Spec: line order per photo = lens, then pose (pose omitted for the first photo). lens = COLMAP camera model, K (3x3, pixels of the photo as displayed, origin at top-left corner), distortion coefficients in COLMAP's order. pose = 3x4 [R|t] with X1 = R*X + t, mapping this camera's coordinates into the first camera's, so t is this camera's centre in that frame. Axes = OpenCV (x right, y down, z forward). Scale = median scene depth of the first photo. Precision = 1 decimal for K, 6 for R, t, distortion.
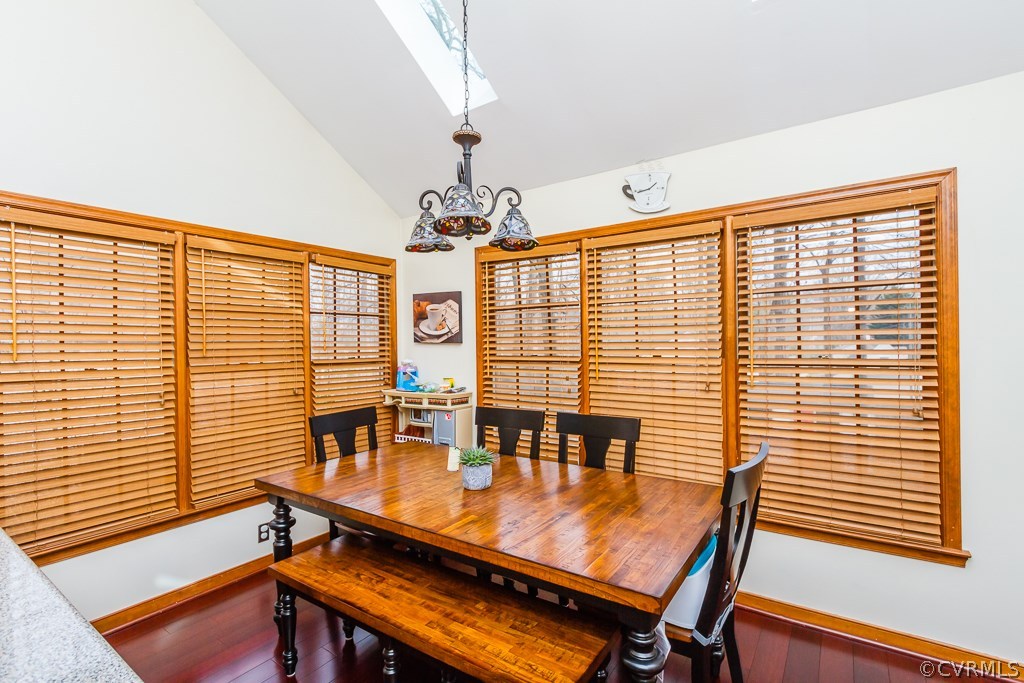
lens RADIAL K [[479.1, 0, 512.0], [0, 479.1, 341.5], [0, 0, 1]] dist [0.051956, -0.000257]
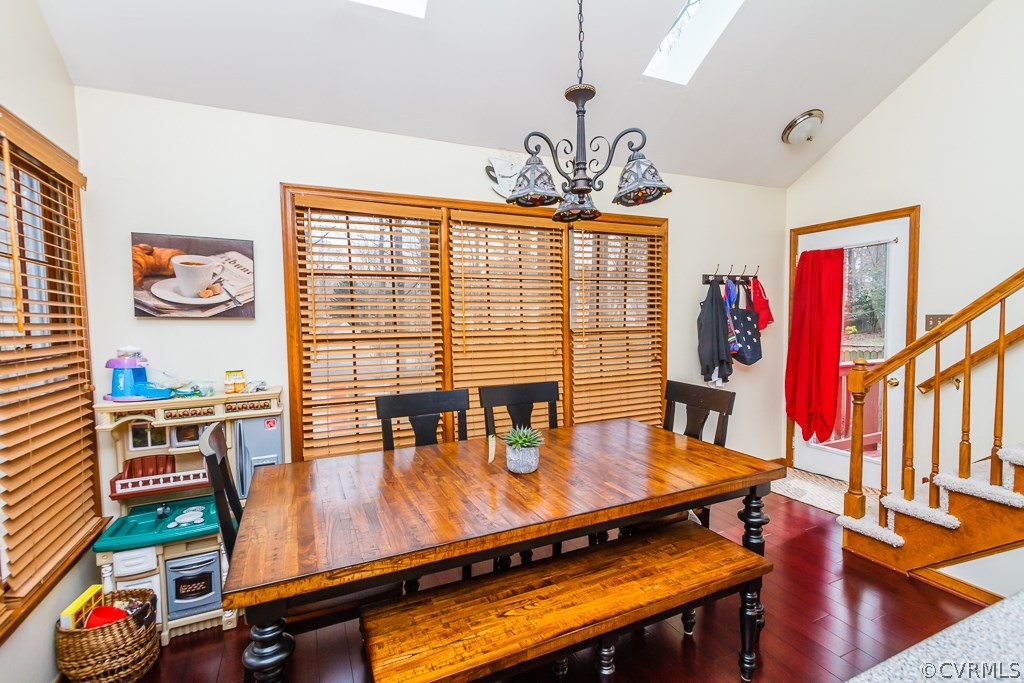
lens RADIAL K [[476.6, 0, 512.0], [0, 476.6, 341.5], [0, 0, 1]] dist [0.000690, -0.000207]
pose [[0.494716, -0.040885, 0.868093, -0.545692], [0.002870, 0.998964, 0.045413, 0.008185], [-0.869050, -0.019975, 0.494321, 0.361760]]
